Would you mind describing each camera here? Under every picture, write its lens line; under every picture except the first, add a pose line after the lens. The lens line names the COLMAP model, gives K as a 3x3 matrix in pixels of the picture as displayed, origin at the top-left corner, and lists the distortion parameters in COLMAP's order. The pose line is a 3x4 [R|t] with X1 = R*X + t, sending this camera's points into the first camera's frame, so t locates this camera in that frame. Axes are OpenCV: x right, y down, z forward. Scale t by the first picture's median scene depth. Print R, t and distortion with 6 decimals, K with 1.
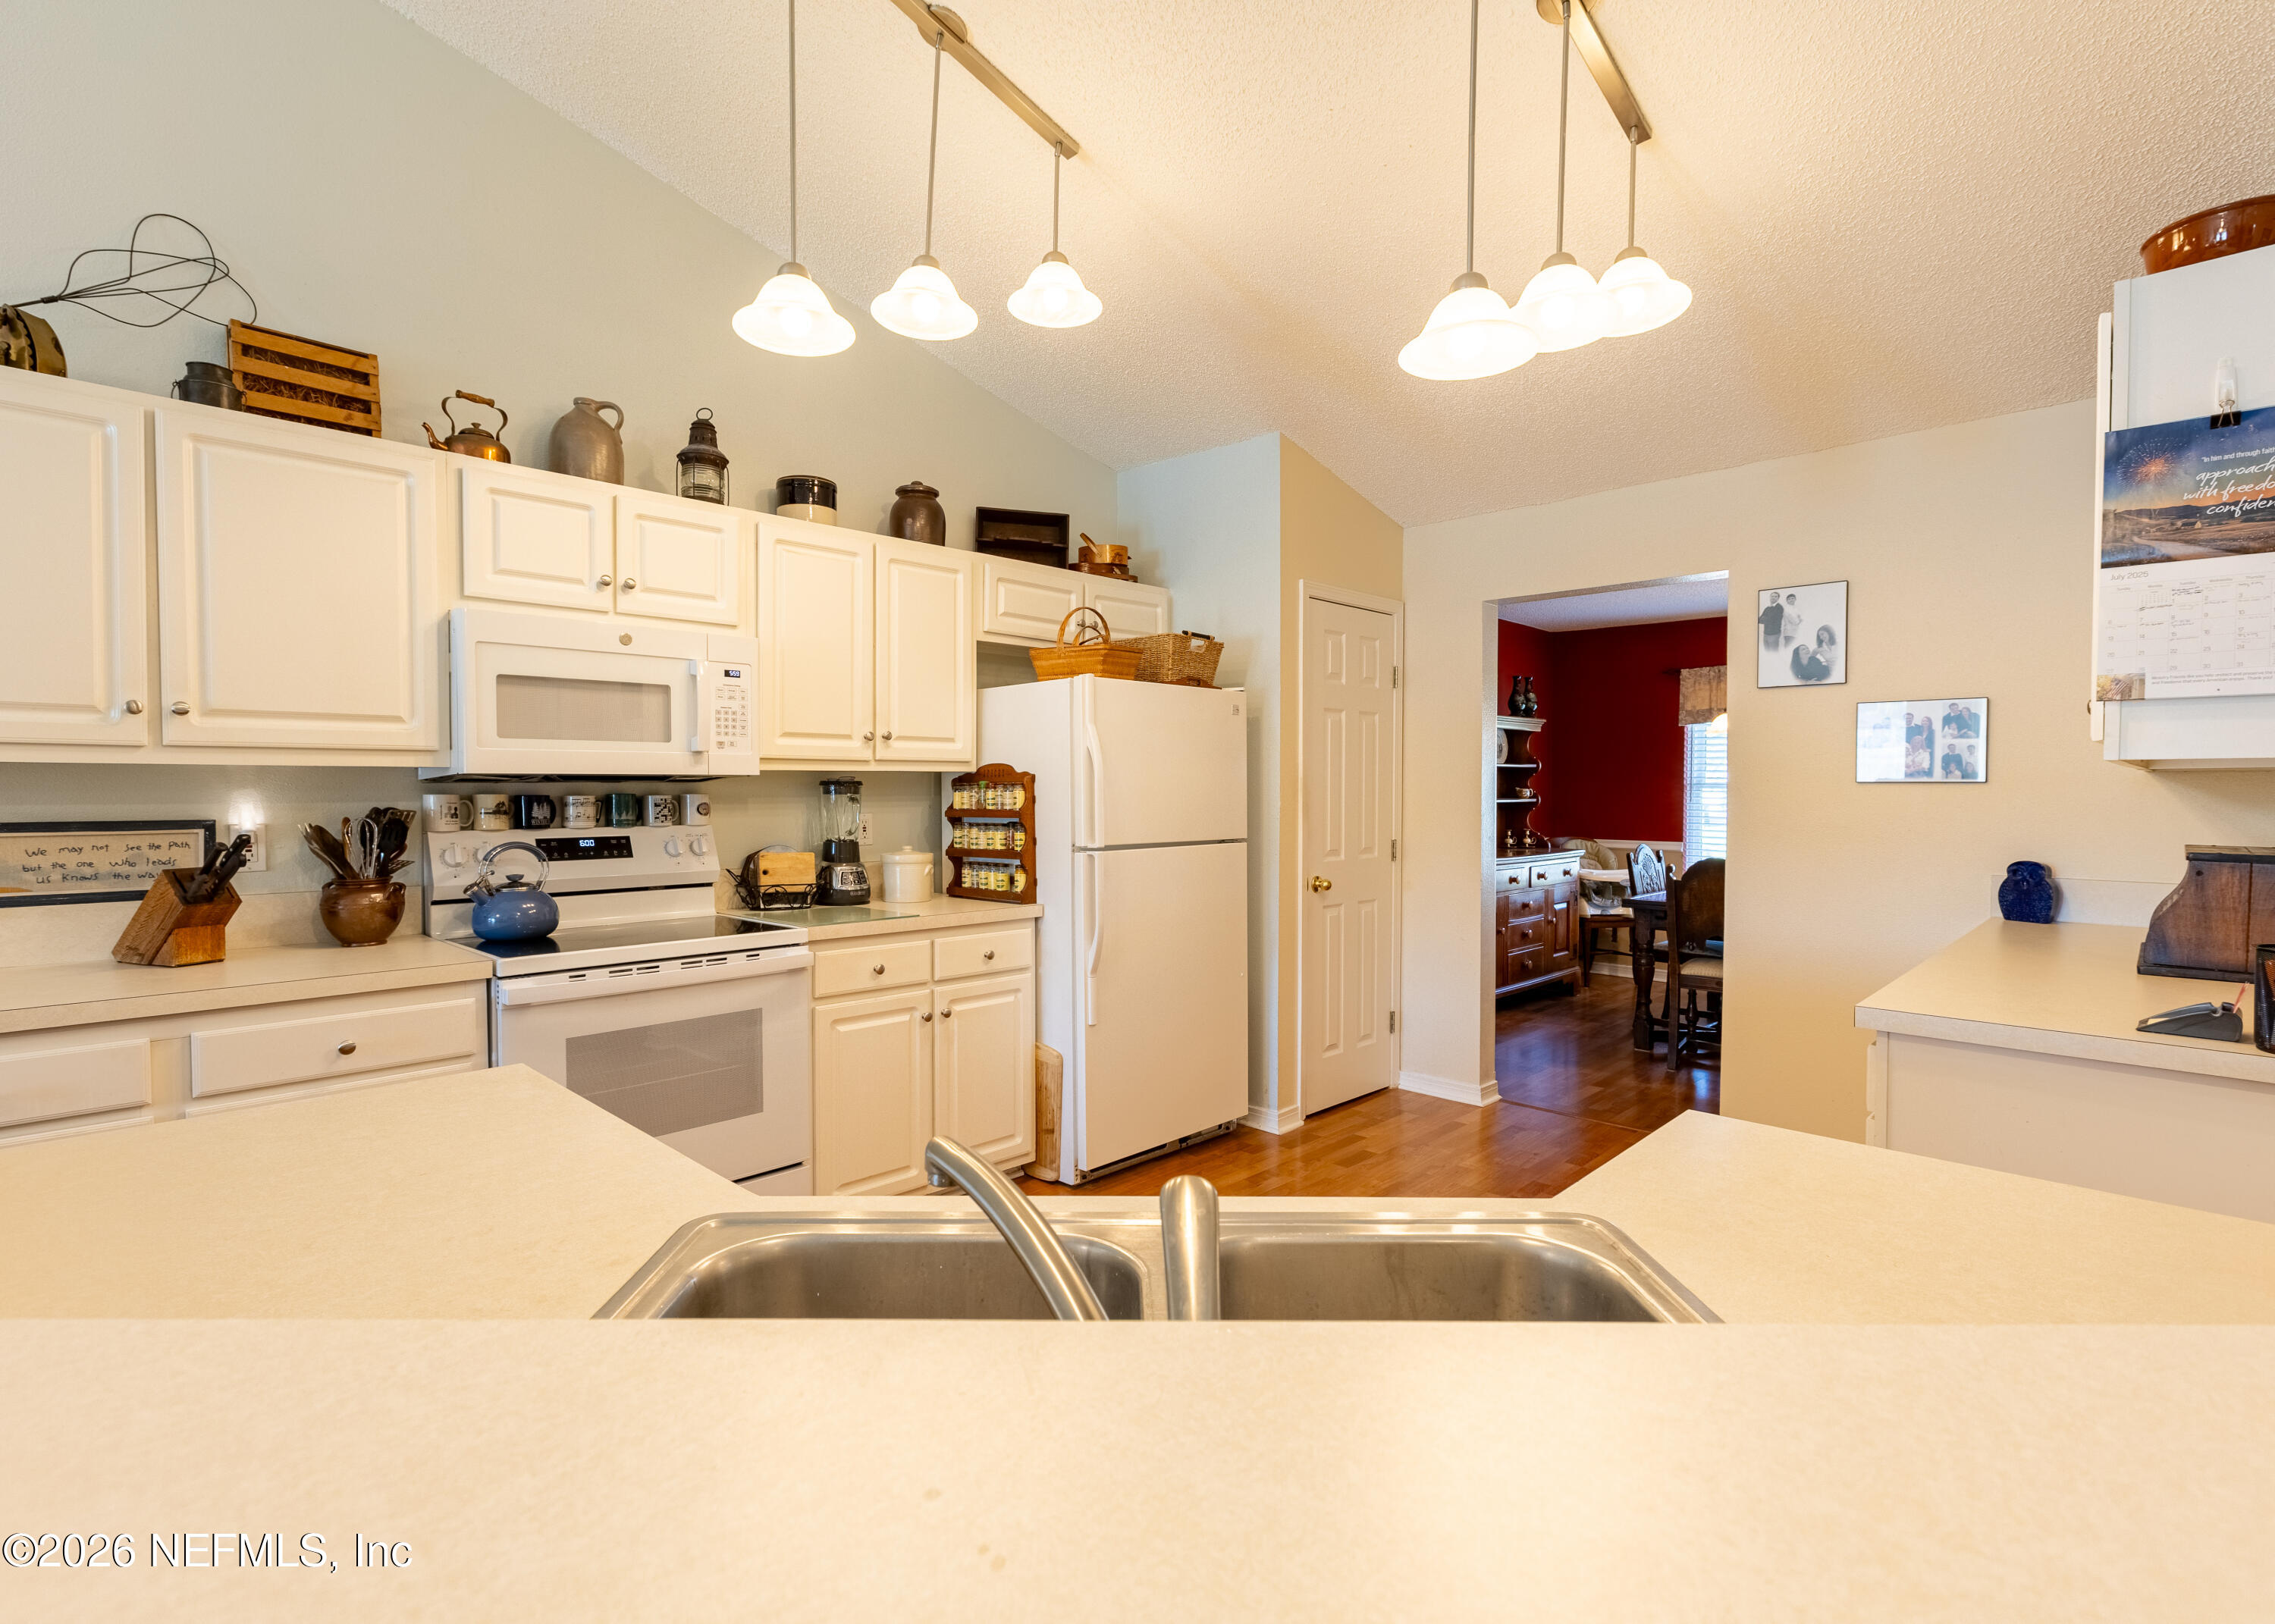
lens RADIAL K [[1086.0, 0, 1126.8], [0, 1086.0, 813.1], [0, 0, 1]] dist [0.004043, 0.001147]
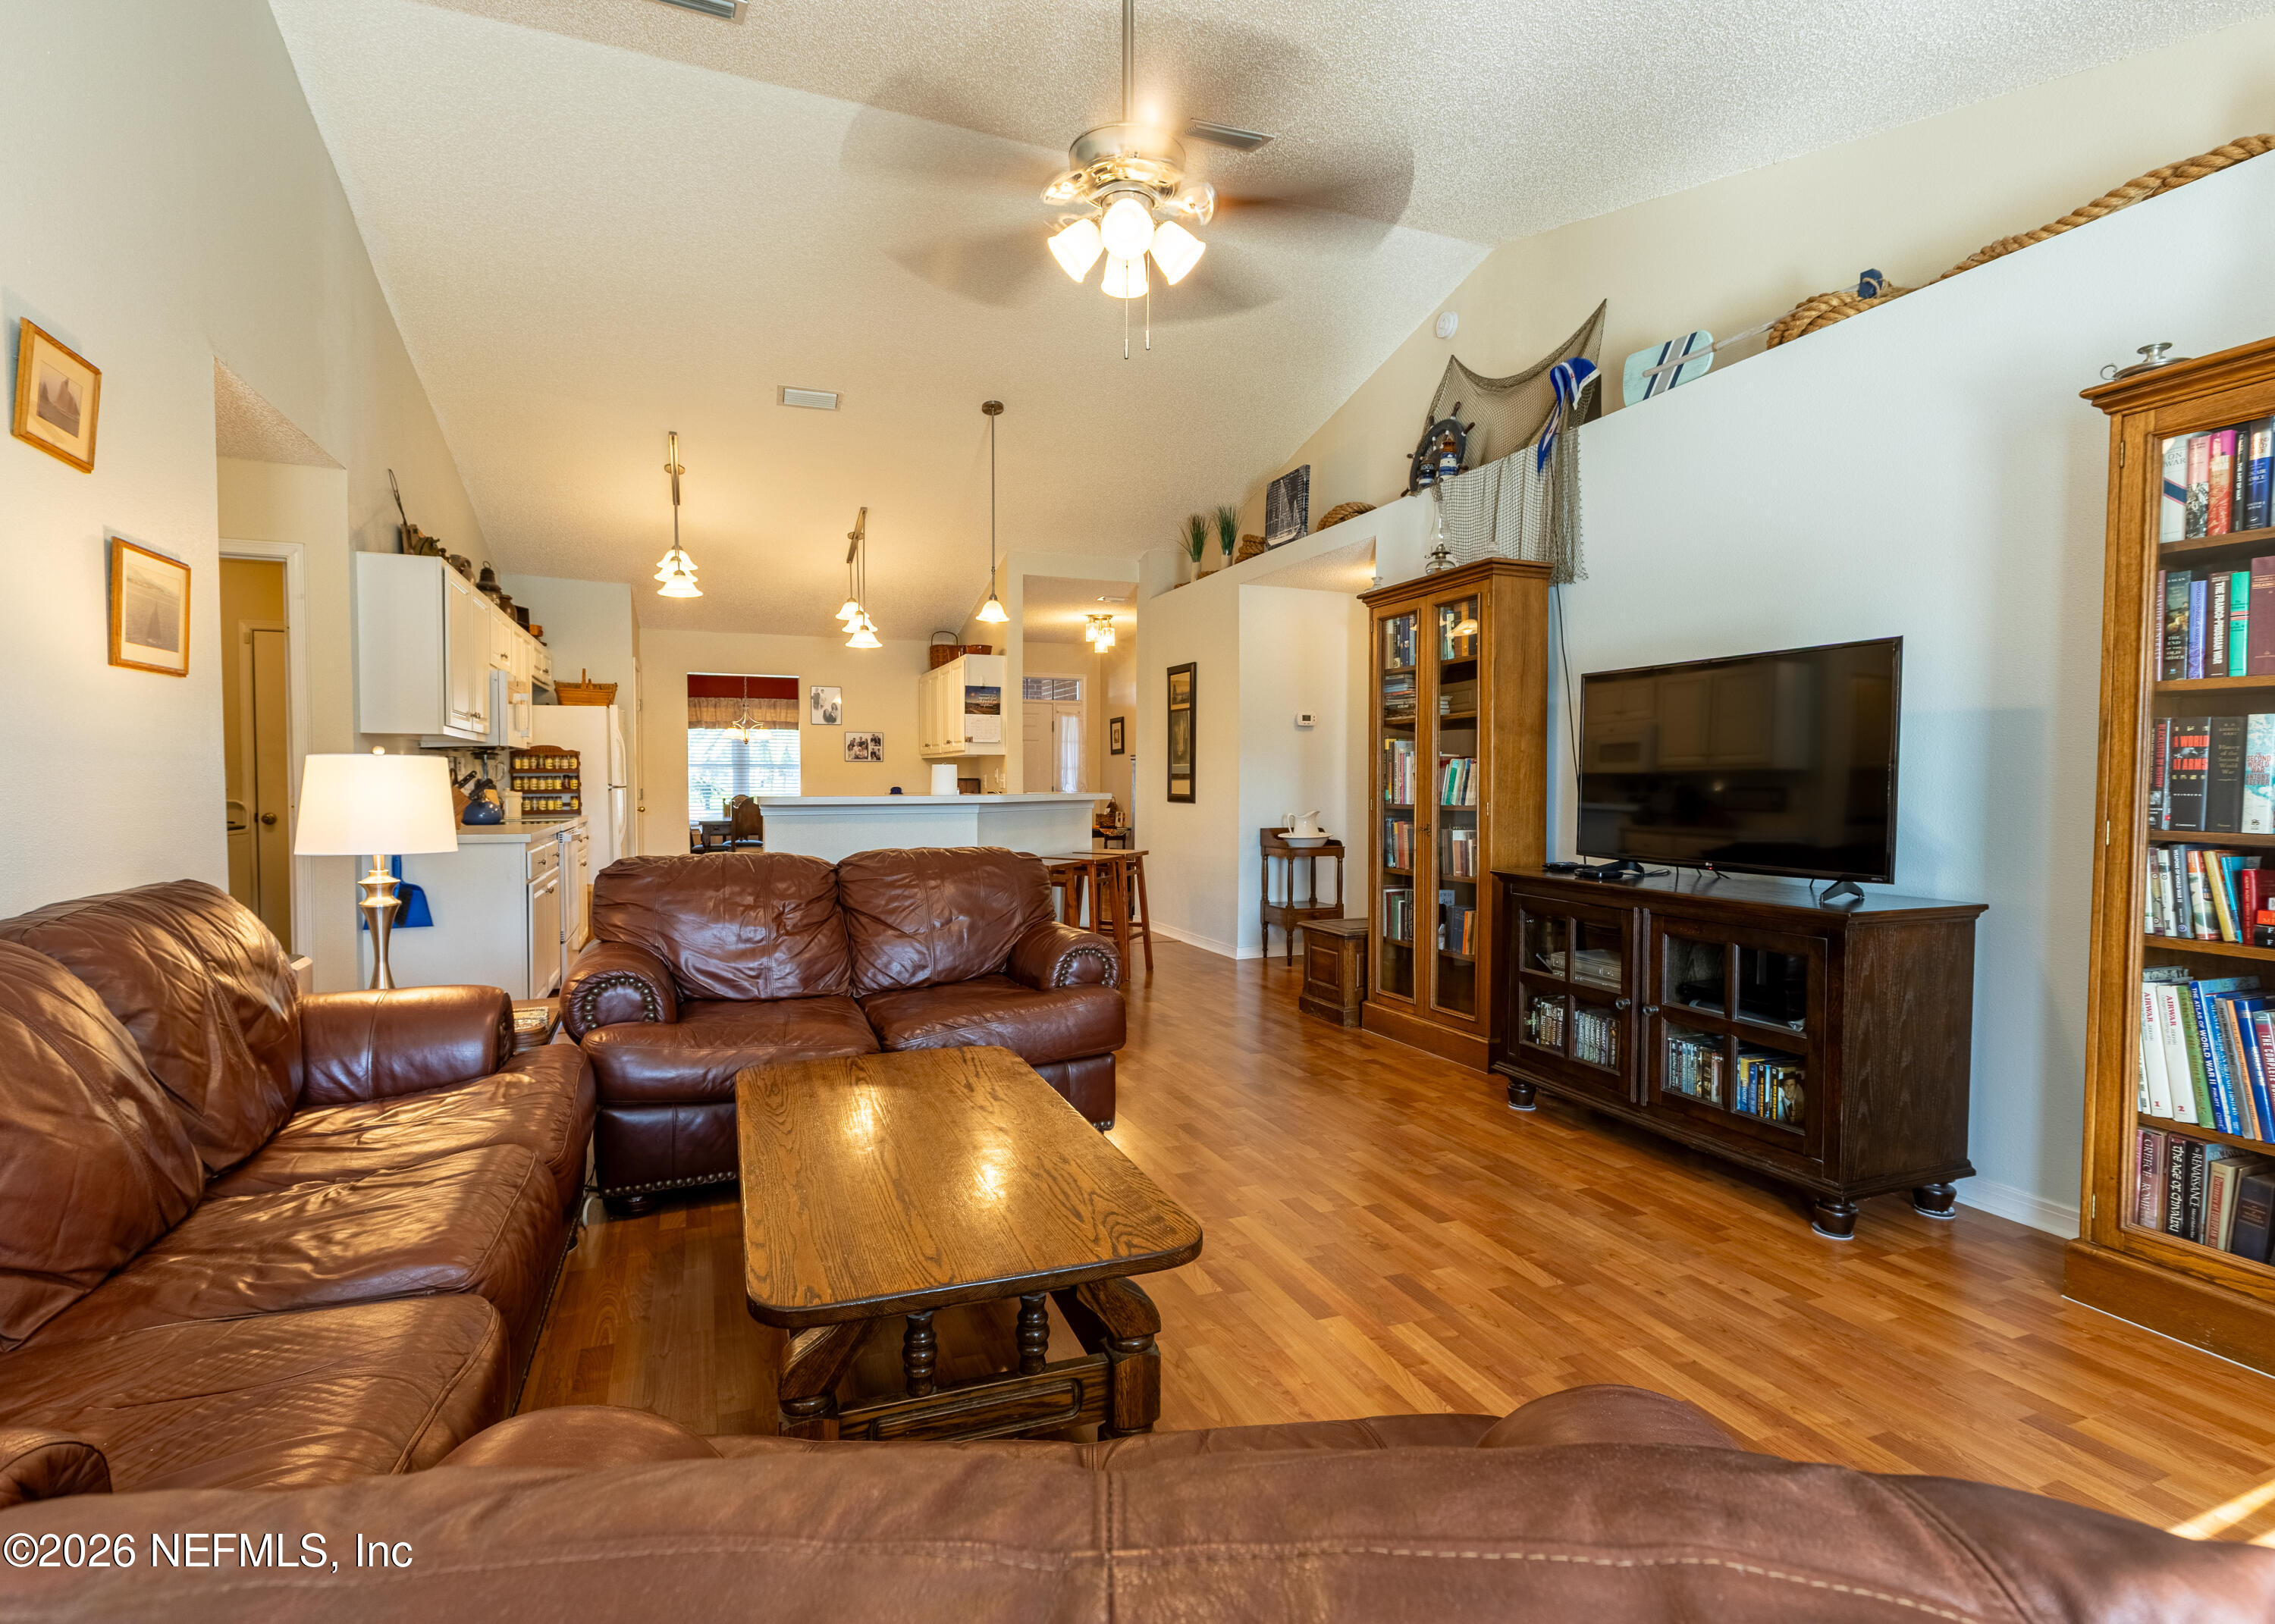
lens RADIAL K [[1086.0, 0, 1129.4], [0, 1086.0, 815.8], [0, 0, 1]] dist [0.004043, 0.001147]
pose [[0.408436, -0.031658, 0.912238, -1.510496], [0.020530, 0.999464, 0.025493, 0.053863], [-0.912556, 0.008316, 0.408867, -0.760634]]
